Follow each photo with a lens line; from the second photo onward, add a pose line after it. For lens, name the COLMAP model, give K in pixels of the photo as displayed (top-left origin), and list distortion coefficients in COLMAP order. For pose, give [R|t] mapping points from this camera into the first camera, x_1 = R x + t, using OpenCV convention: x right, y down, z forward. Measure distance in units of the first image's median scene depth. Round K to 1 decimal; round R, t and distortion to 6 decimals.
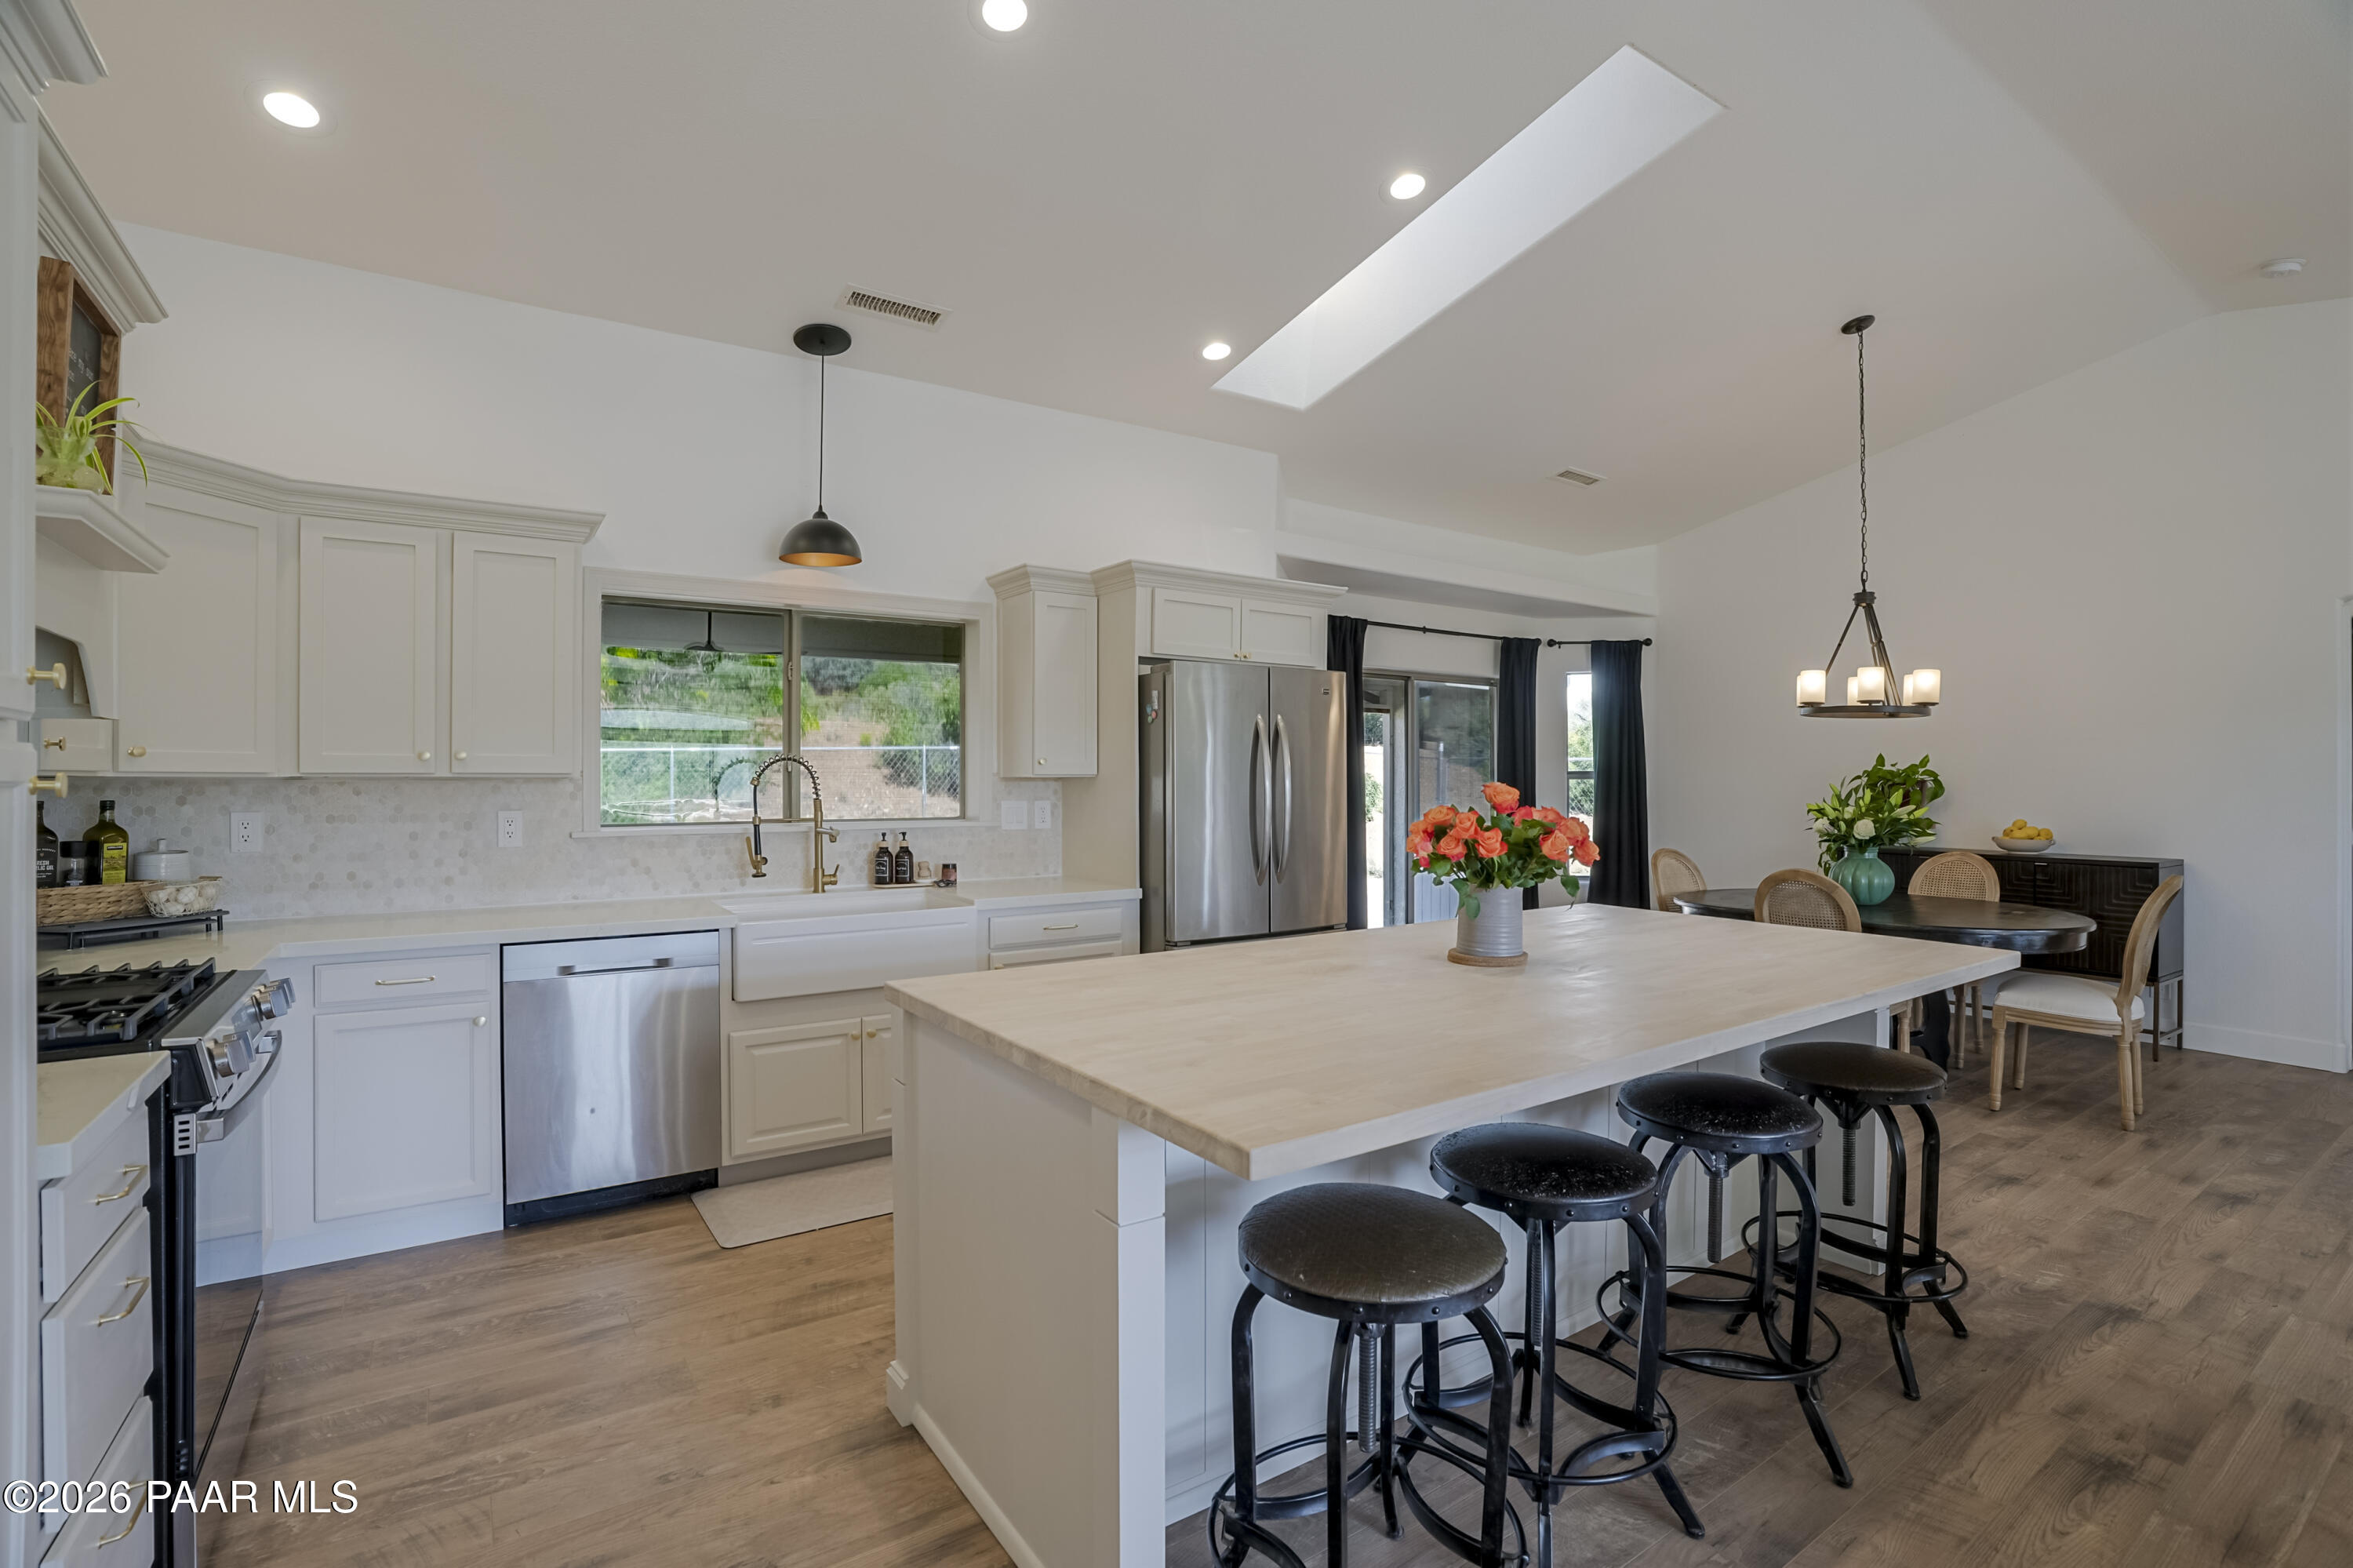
lens RADIAL K [[1093.4, 0, 1169.9], [0, 1093.4, 778.6], [0, 0, 1]] dist [-0.042307, 0.013677]
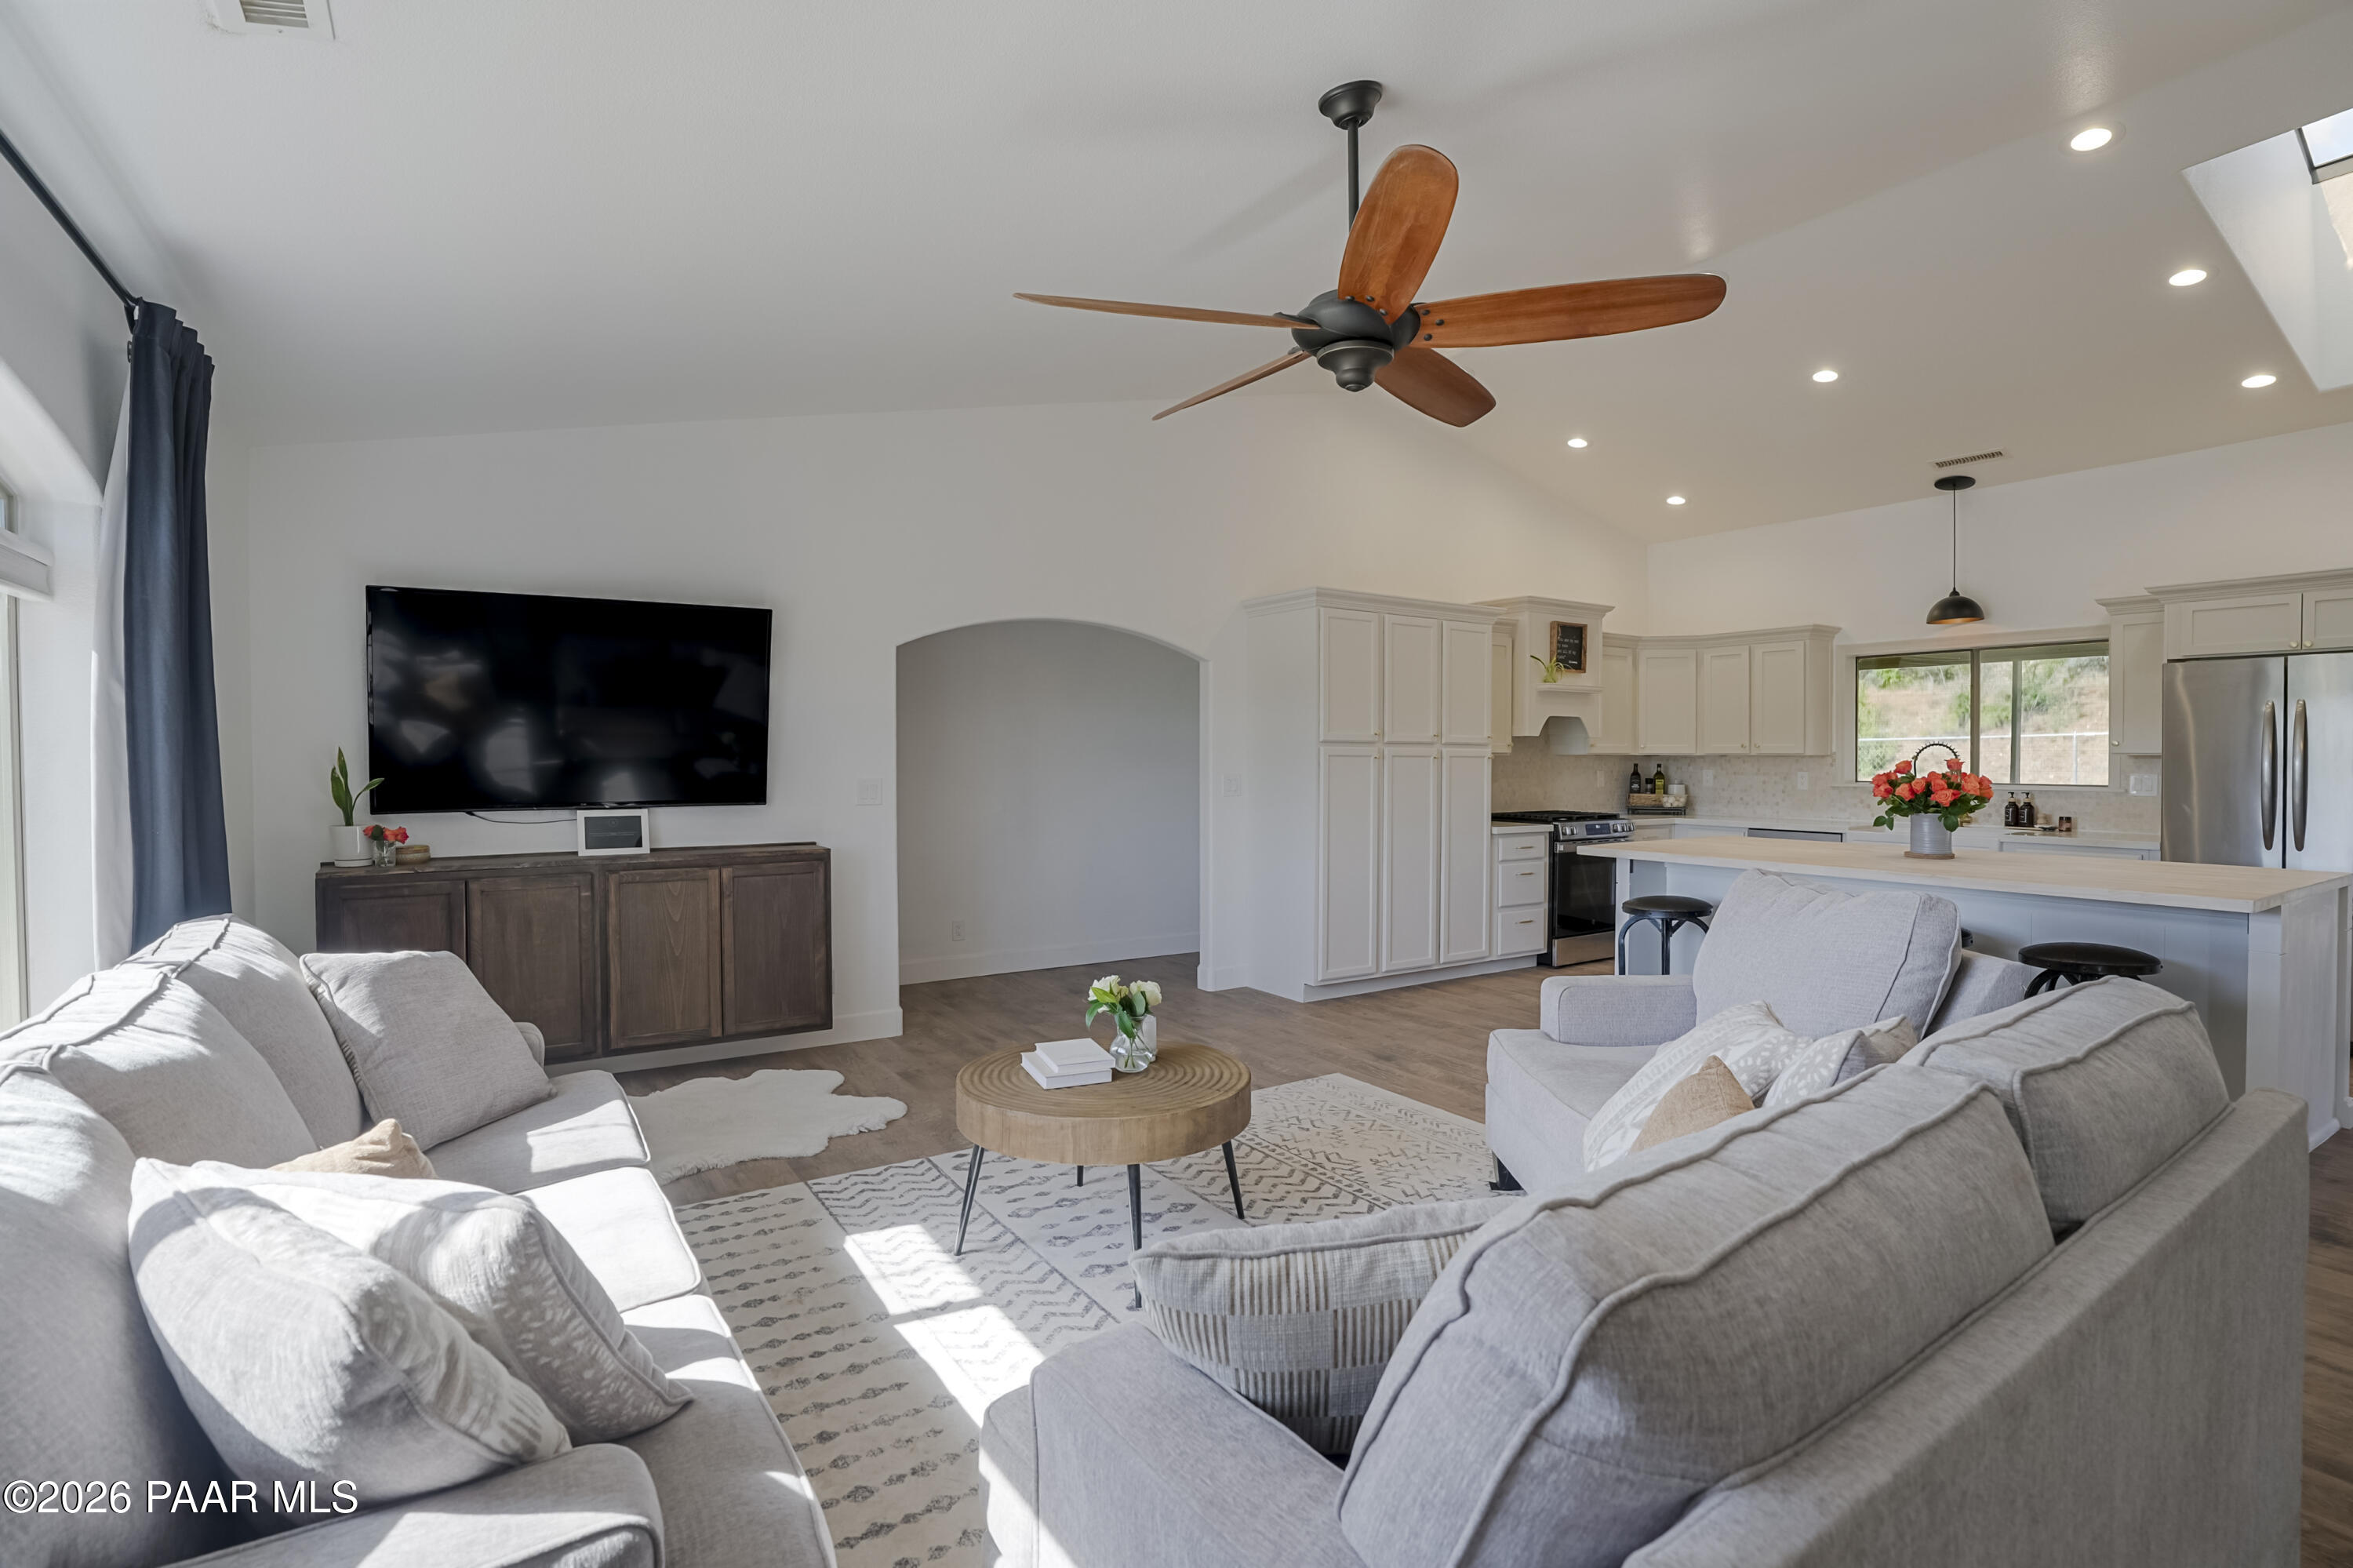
lens RADIAL K [[1093.4, 0, 1181.4], [0, 1093.4, 774.3], [0, 0, 1]] dist [-0.042307, 0.013677]
pose [[-0.001021, 0.020349, -0.999792, 1.365167], [-0.000764, 0.999793, 0.020350, -0.005347], [0.999999, 0.000785, -0.001006, -0.162991]]
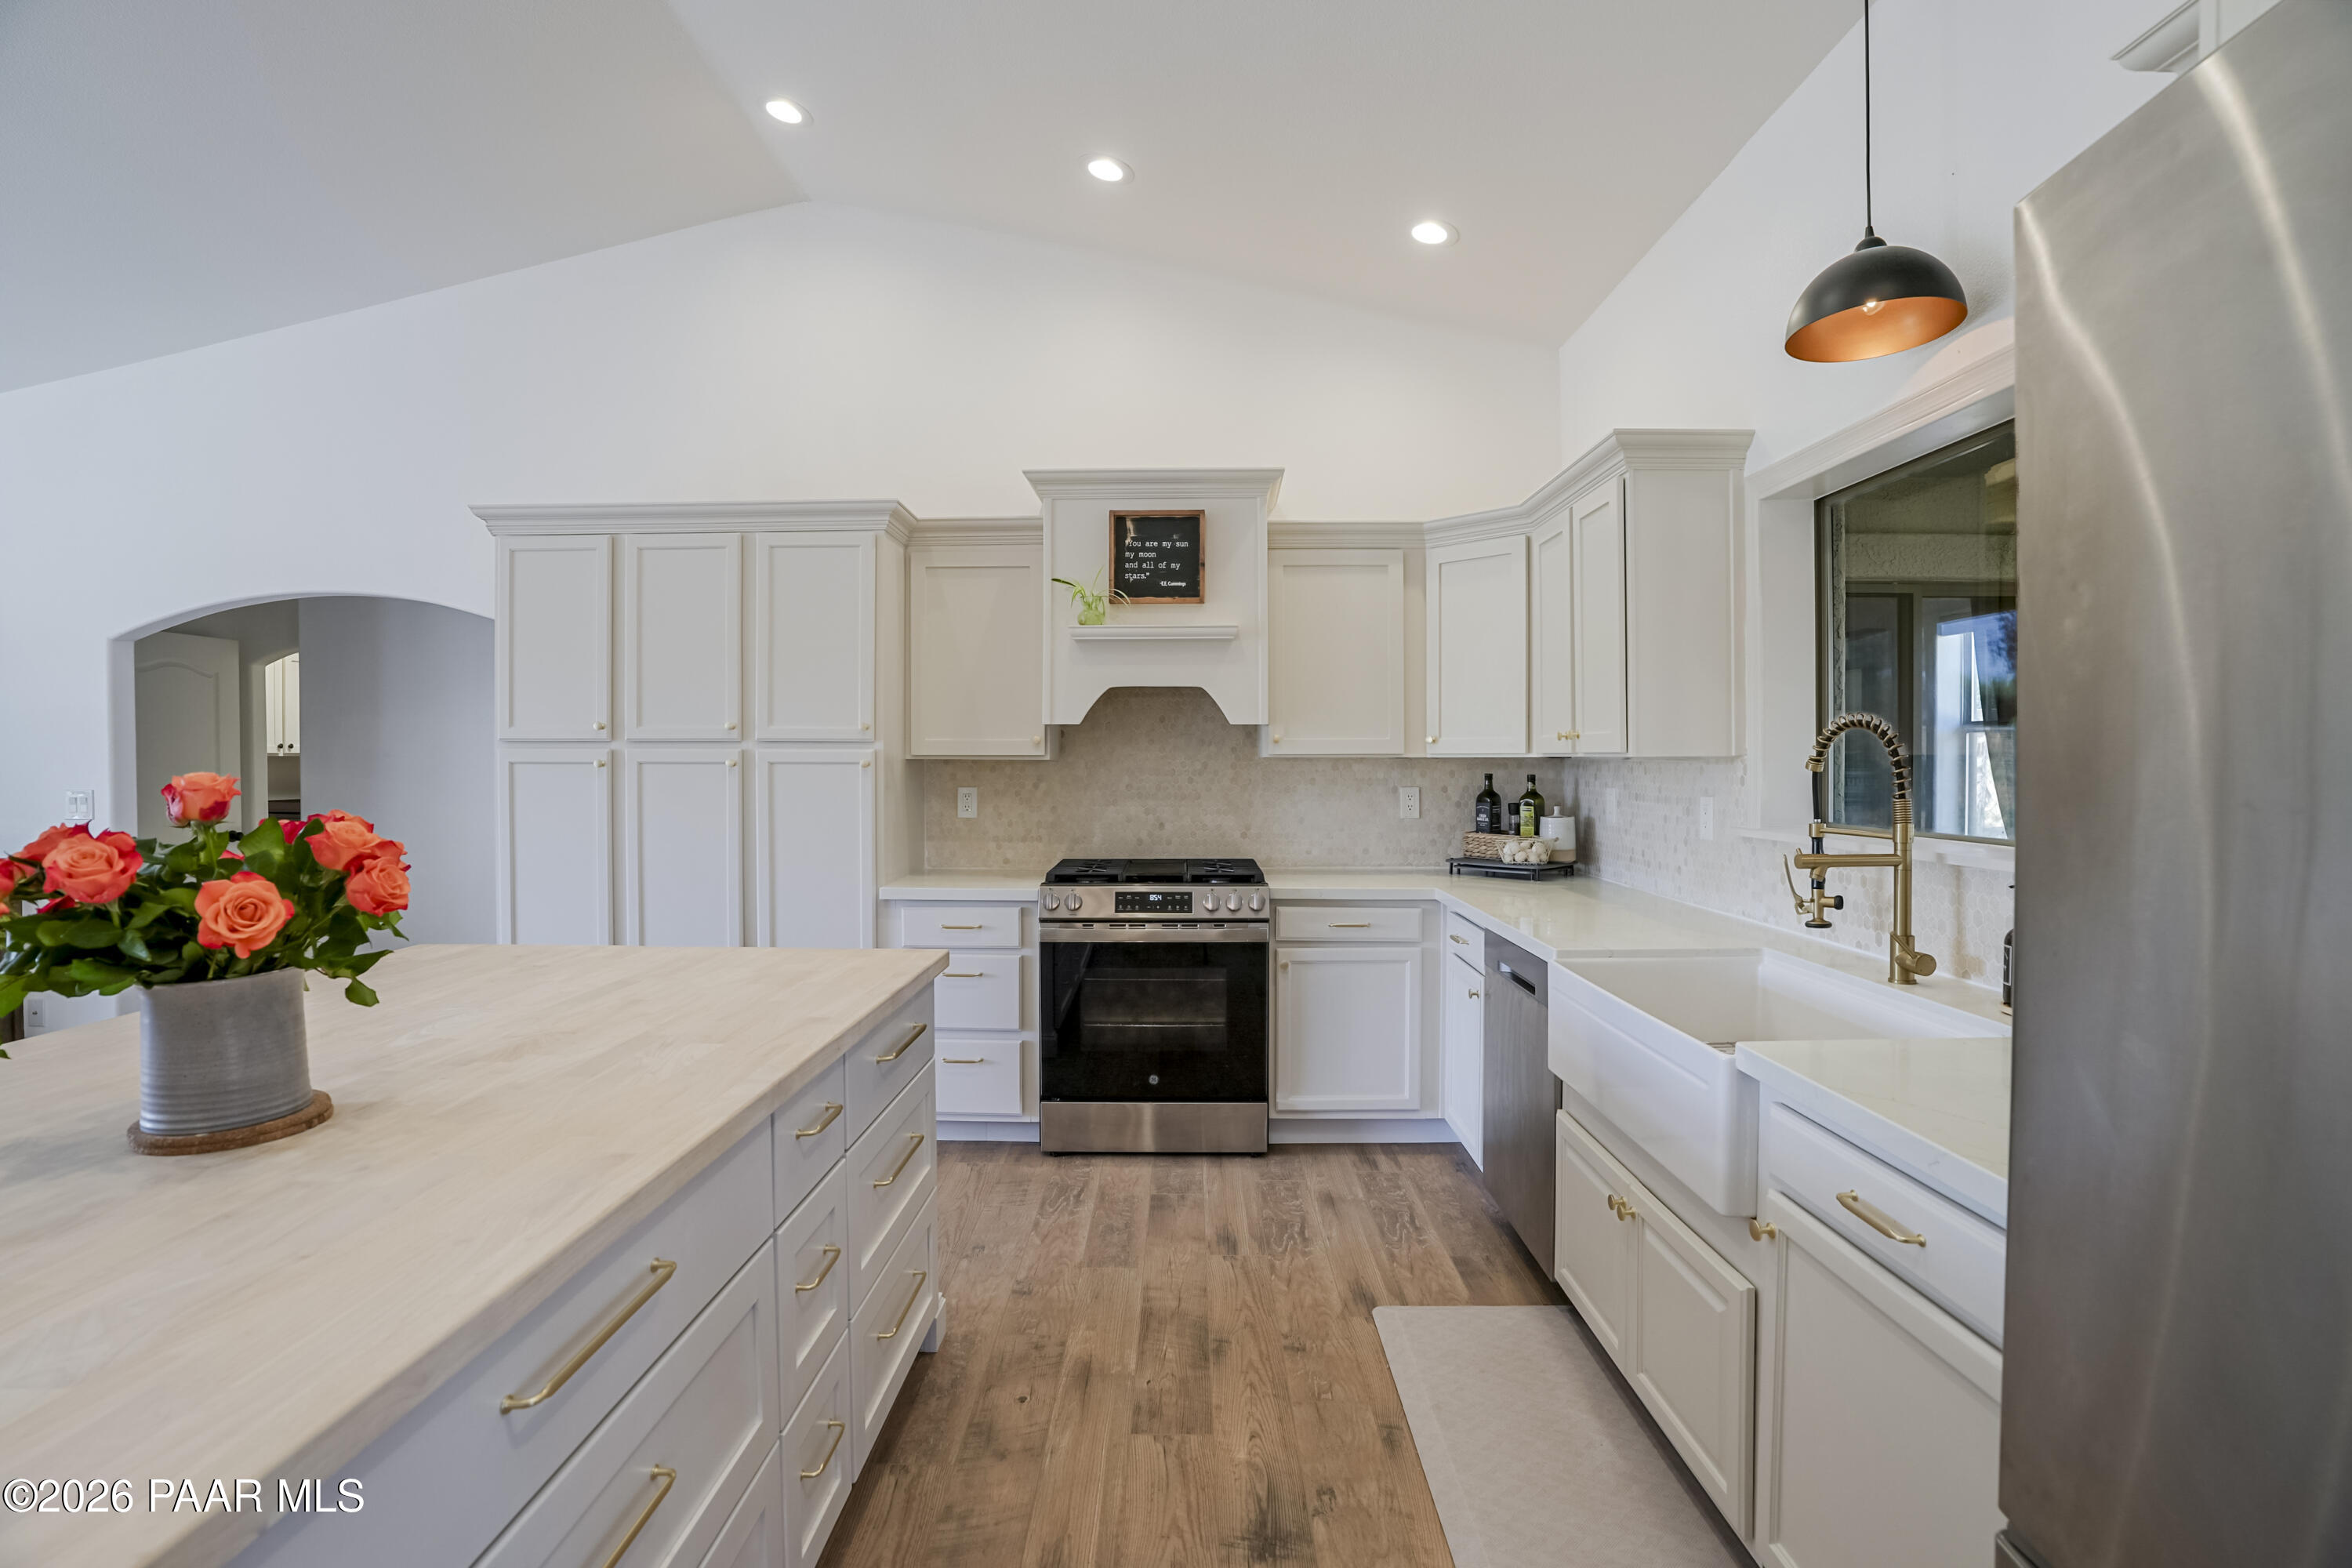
lens RADIAL K [[1092.9, 0, 1173.5], [0, 1092.9, 764.0], [0, 0, 1]] dist [-0.042307, 0.013677]
pose [[-0.571094, 0.007748, -0.820848, 0.300884], [0.004153, 0.999970, 0.006549, -0.001961], [0.820874, 0.000331, -0.571109, 1.082811]]
